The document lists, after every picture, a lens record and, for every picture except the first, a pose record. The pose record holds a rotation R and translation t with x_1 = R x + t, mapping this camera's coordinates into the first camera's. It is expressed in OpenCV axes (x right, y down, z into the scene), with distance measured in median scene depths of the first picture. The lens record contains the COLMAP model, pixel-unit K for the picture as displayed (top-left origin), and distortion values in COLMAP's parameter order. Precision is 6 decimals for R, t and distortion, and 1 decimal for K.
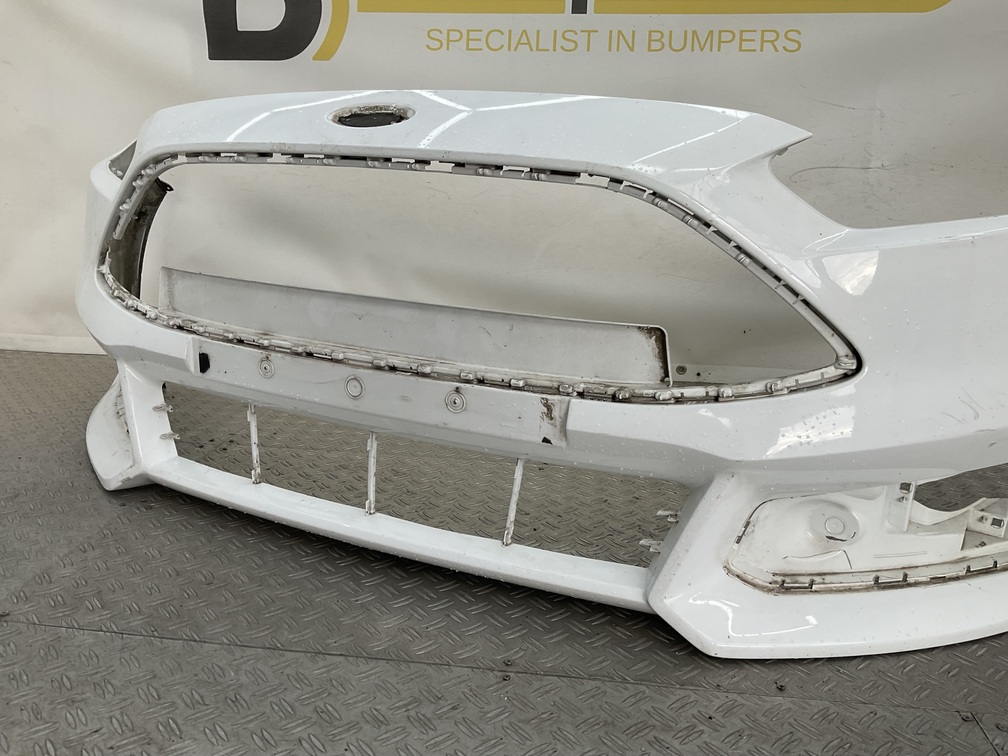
lens RADIAL K [[829.0, 0, 504.0], [0, 829.0, 378.0], [0, 0, 1]] dist [0.121796, -0.259313]
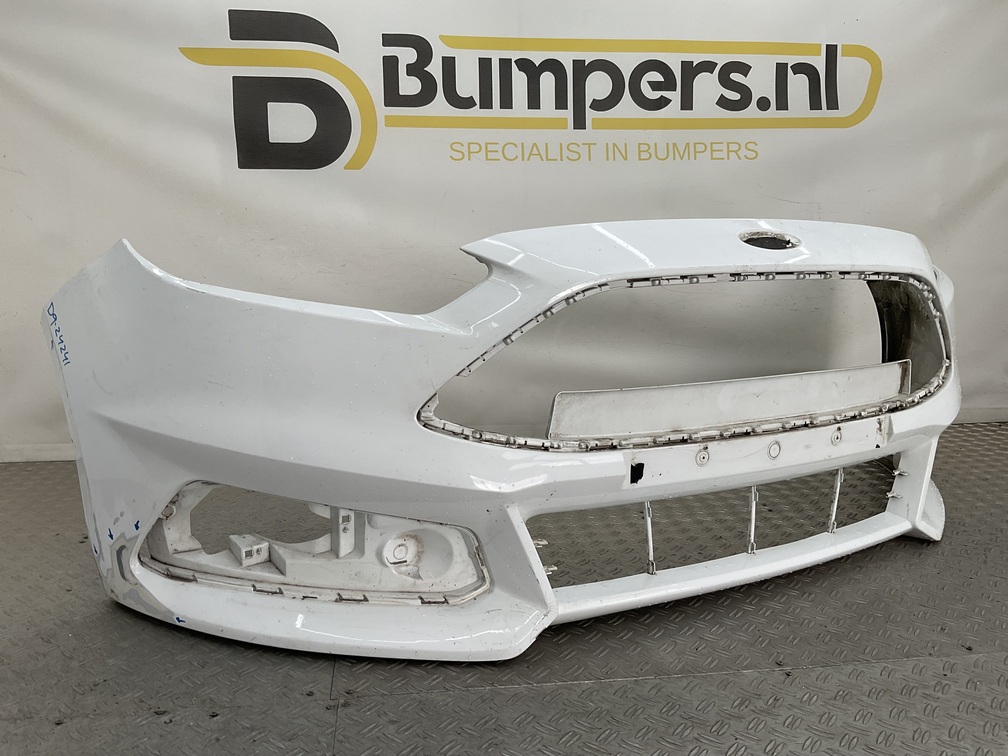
lens RADIAL K [[829.0, 0, 504.0], [0, 829.0, 378.0], [0, 0, 1]] dist [0.121796, -0.259313]
pose [[0.969253, -0.071421, 0.235474, -0.612112], [0.087949, 0.994290, -0.060442, -0.049081], [-0.229813, 0.079293, 0.969999, -0.166987]]
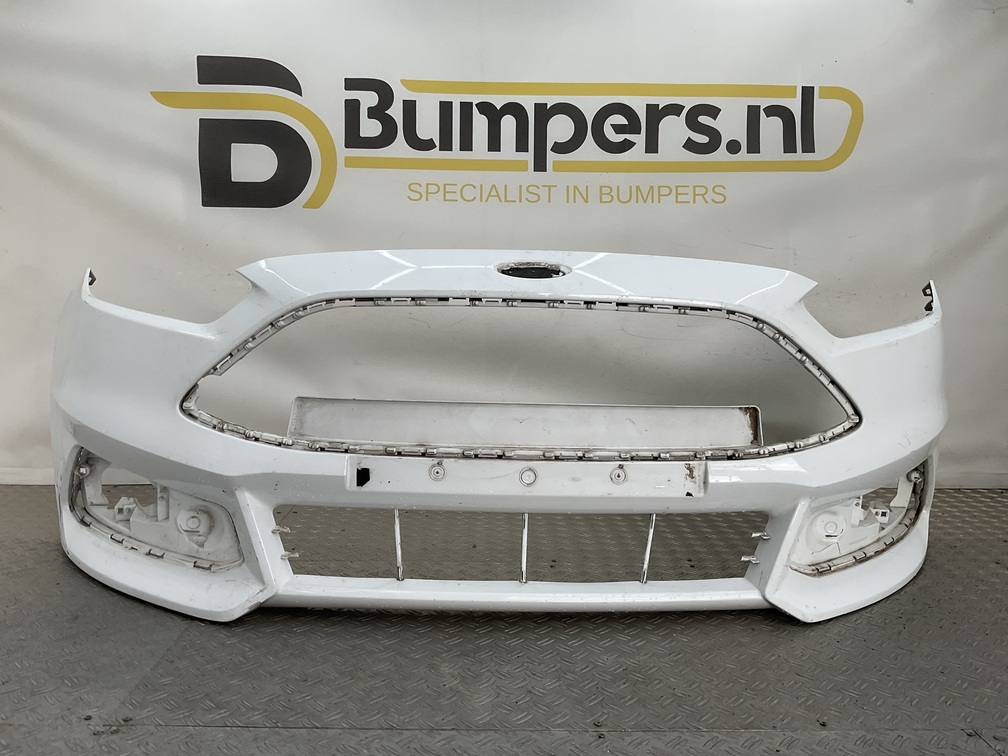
lens RADIAL K [[829.0, 0, 504.0], [0, 829.0, 378.0], [0, 0, 1]] dist [0.121796, -0.259313]
pose [[0.990302, -0.025686, 0.136537, -0.245728], [0.044801, 0.989303, -0.138823, 0.018708], [-0.131511, 0.143593, 0.980860, -0.177036]]
